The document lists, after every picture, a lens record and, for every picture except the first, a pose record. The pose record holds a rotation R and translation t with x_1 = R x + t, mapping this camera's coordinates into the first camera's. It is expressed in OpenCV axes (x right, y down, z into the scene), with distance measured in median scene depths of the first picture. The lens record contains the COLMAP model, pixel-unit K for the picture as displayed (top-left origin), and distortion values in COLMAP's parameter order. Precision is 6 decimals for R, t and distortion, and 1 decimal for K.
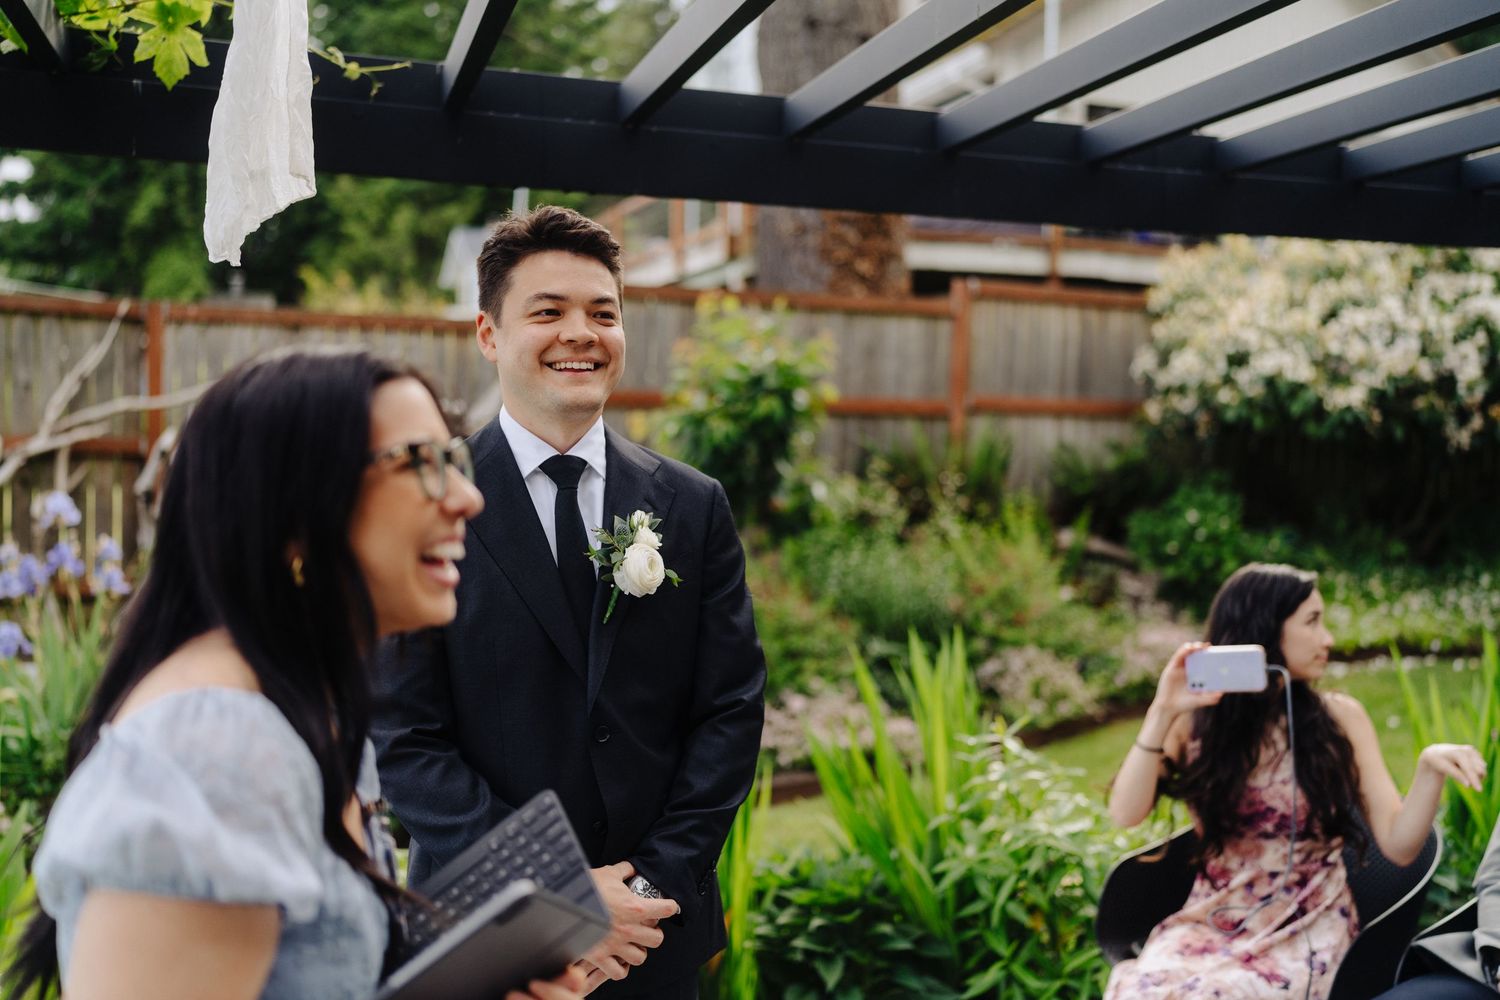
lens RADIAL K [[1522.0, 0, 783.5], [0, 1522.0, 498.2], [0, 0, 1]] dist [-0.001419, 0.004627]
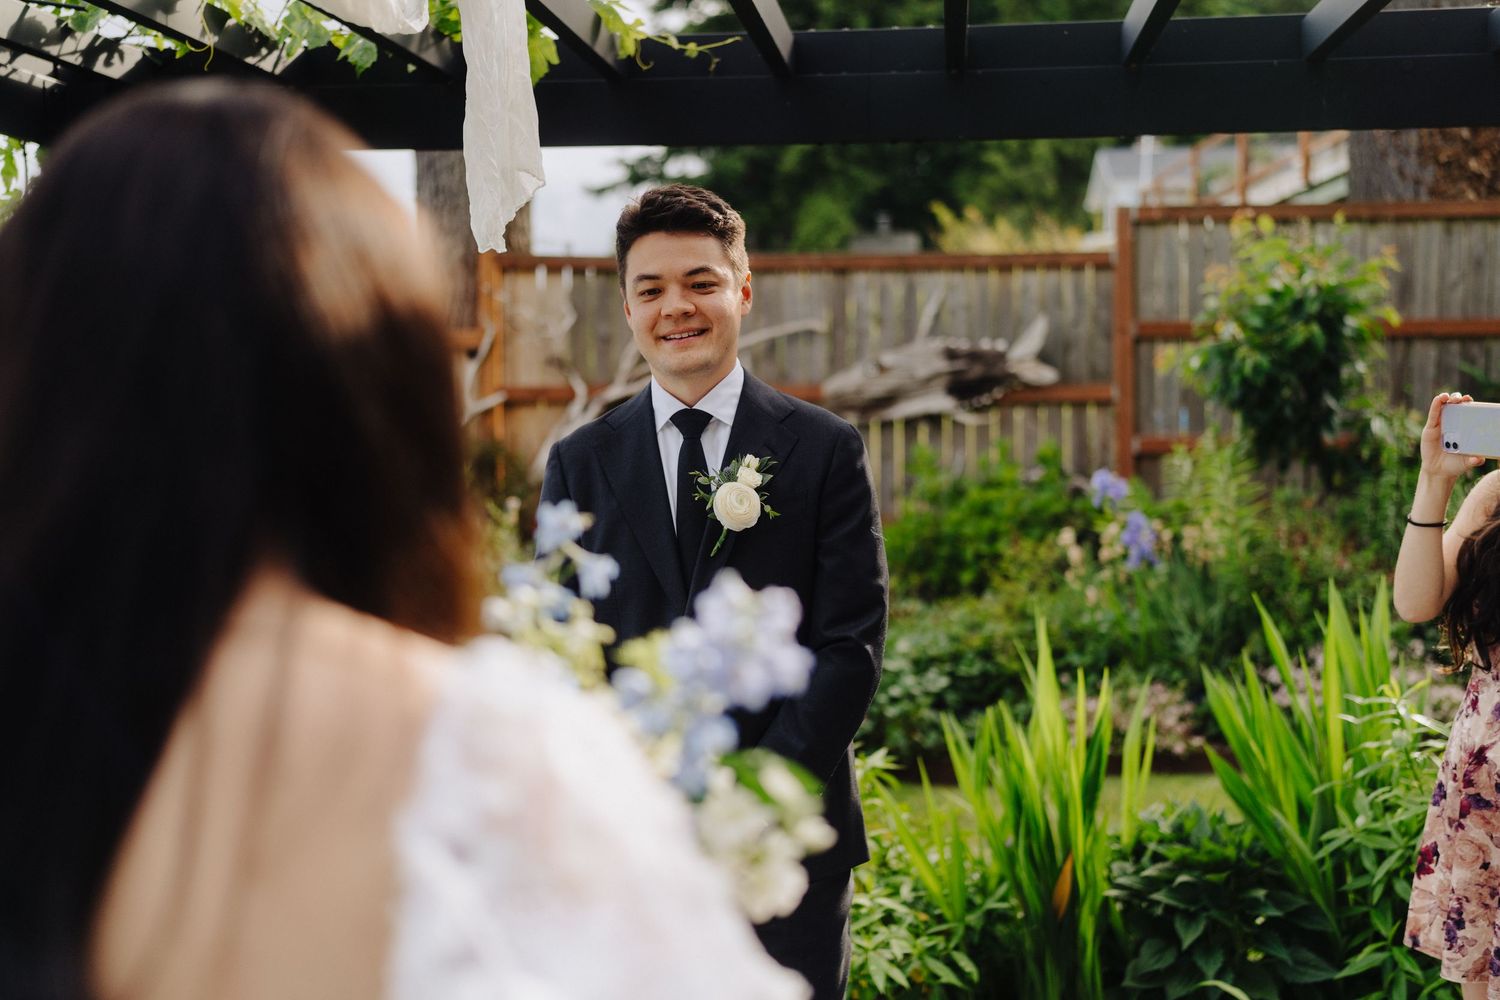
lens RADIAL K [[1600.2, 0, 750.0], [0, 1600.2, 500.0], [0, 0, 1]] dist [0.014946, 0.012690]
pose [[0.909257, 0.006020, -0.416192, 0.190026], [0.010794, 0.999218, 0.038034, -0.002575], [0.416096, -0.039075, 0.908481, -0.027212]]
